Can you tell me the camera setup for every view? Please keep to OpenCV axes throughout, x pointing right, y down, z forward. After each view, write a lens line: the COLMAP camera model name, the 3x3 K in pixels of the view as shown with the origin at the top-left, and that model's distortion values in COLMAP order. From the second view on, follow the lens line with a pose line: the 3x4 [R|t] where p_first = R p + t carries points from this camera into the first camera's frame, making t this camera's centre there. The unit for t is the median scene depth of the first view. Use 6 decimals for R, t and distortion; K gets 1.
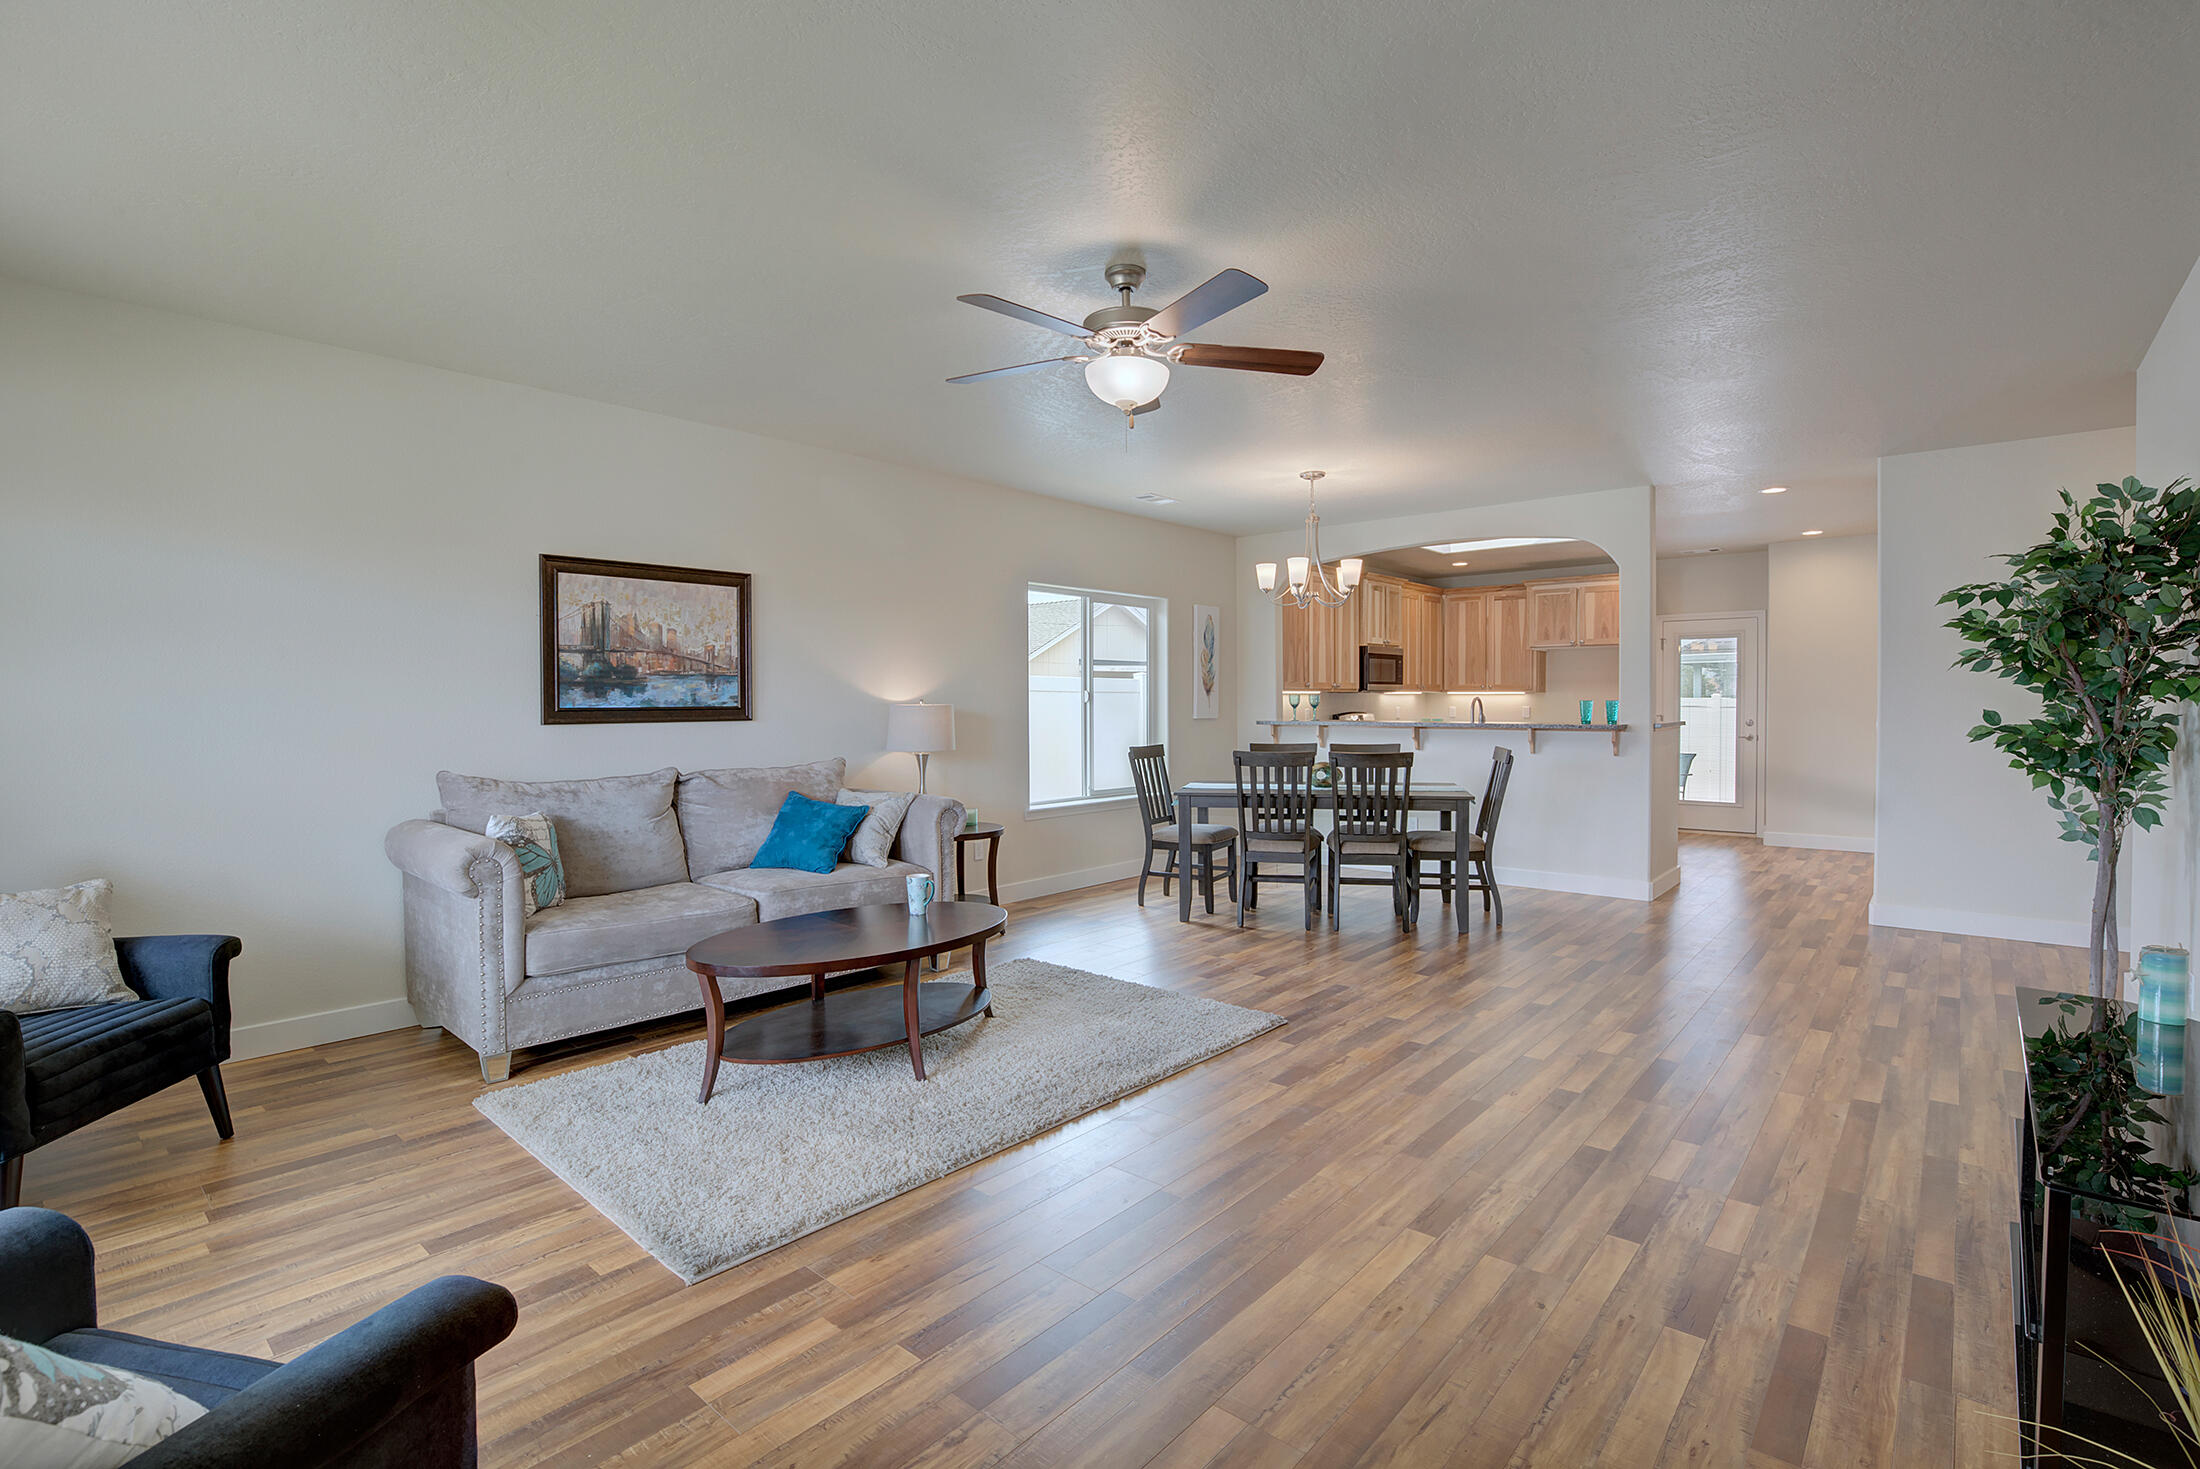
lens RADIAL K [[995.7, 0, 1115.3], [0, 995.7, 723.2], [0, 0, 1]] dist [0.001907, 0.000091]
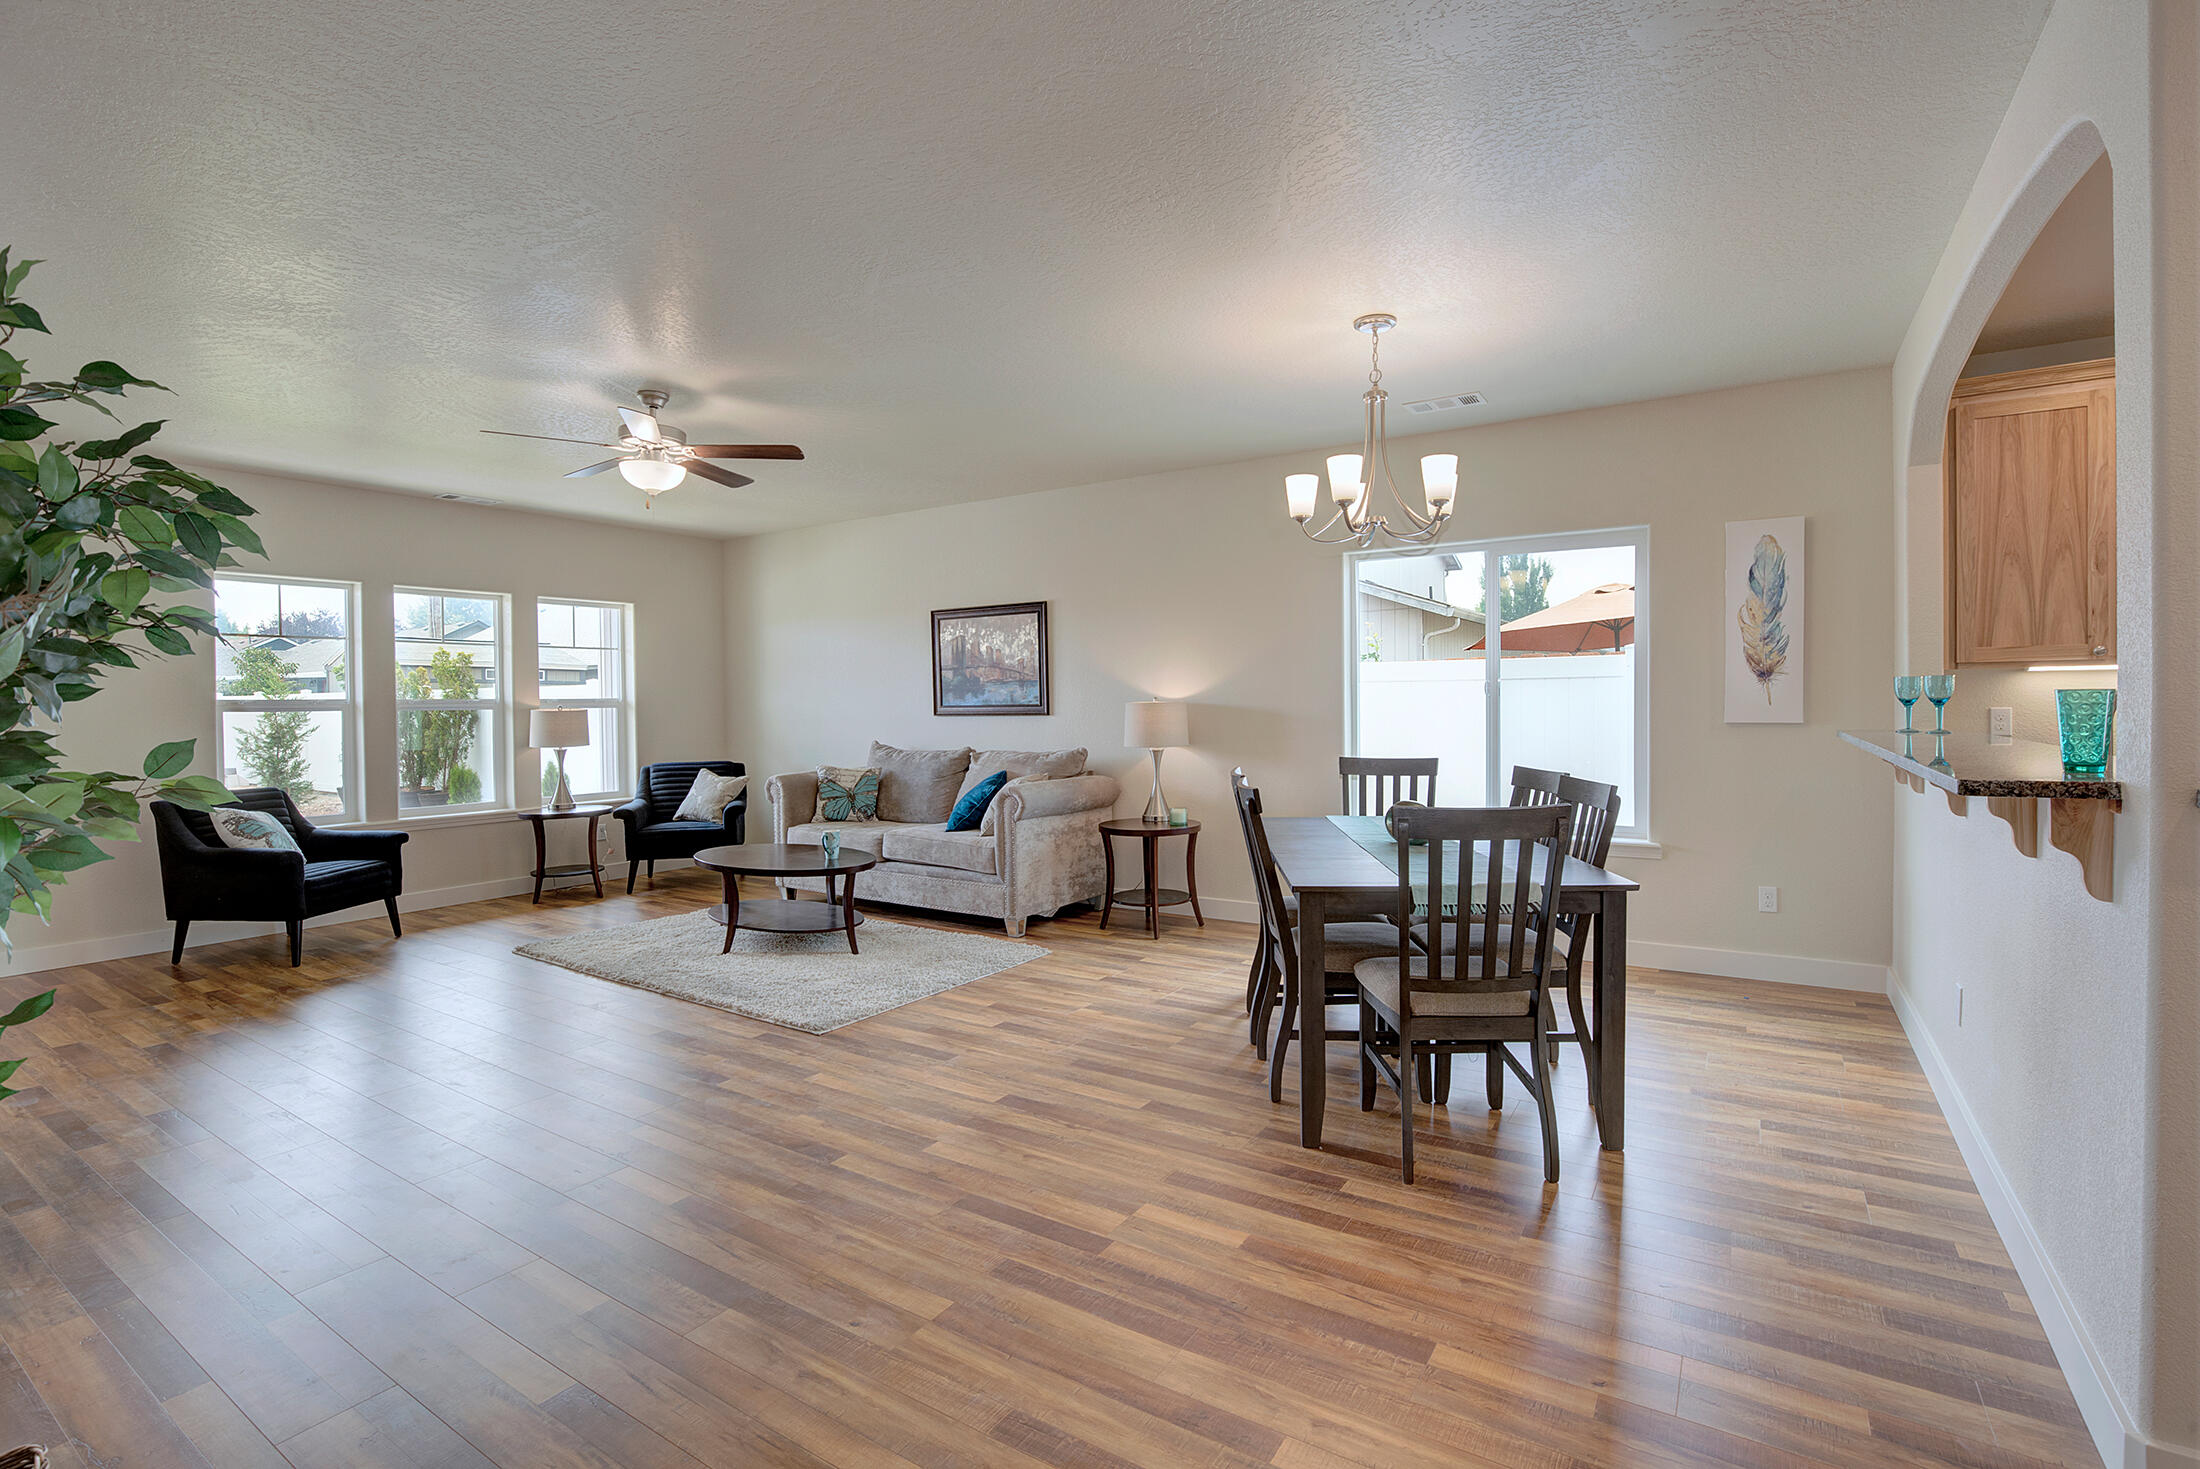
lens RADIAL K [[995.7, 0, 1116.8], [0, 995.7, 729.6], [0, 0, 1]] dist [0.001907, 0.000091]
pose [[0.144635, 0.032100, -0.988964, 1.017642], [-0.009335, 0.999473, 0.031076, -0.027355], [0.989441, 0.004737, 0.144858, 0.996398]]
